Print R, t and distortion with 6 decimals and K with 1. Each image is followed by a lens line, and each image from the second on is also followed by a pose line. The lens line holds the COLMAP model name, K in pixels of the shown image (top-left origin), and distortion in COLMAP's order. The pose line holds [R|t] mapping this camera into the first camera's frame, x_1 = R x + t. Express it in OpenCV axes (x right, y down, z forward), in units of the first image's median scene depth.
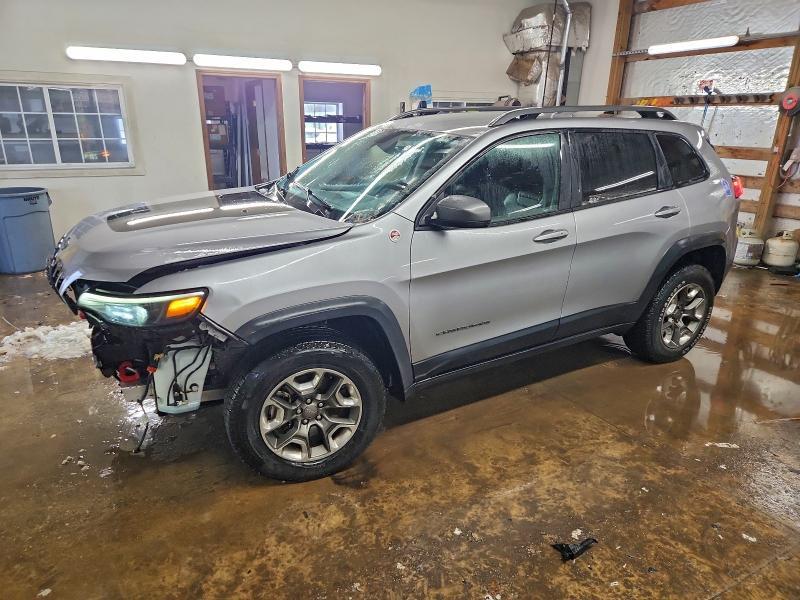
lens RADIAL K [[591.9, 0, 400.0], [0, 591.9, 300.0], [0, 0, 1]] dist [0.067303, 0.000488]
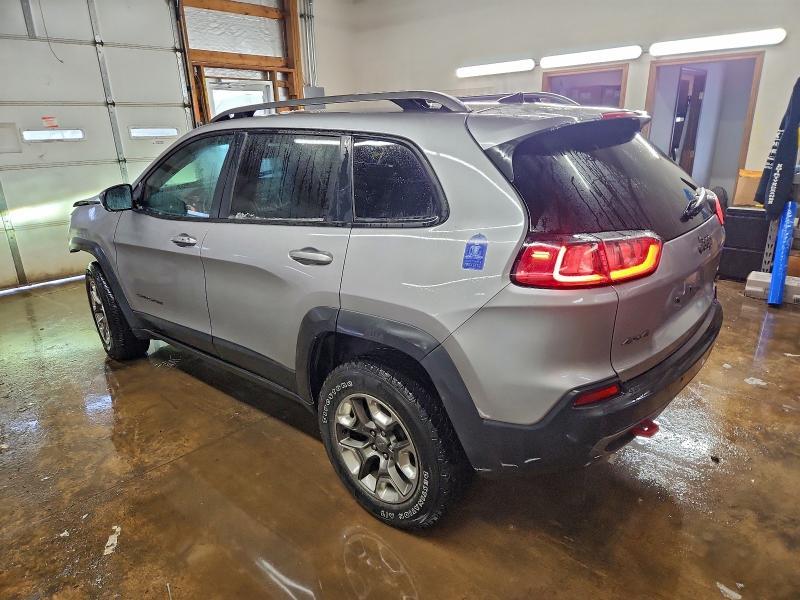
lens RADIAL K [[554.6, 0, 380.7], [0, 554.6, 298.9], [0, 0, 1]] dist [0.045004, 0.002727]
pose [[0.279539, 0.276781, -0.919375, 1.025859], [-0.261268, 0.943343, 0.204557, -0.244301], [0.923903, 0.183022, 0.336015, 0.866594]]
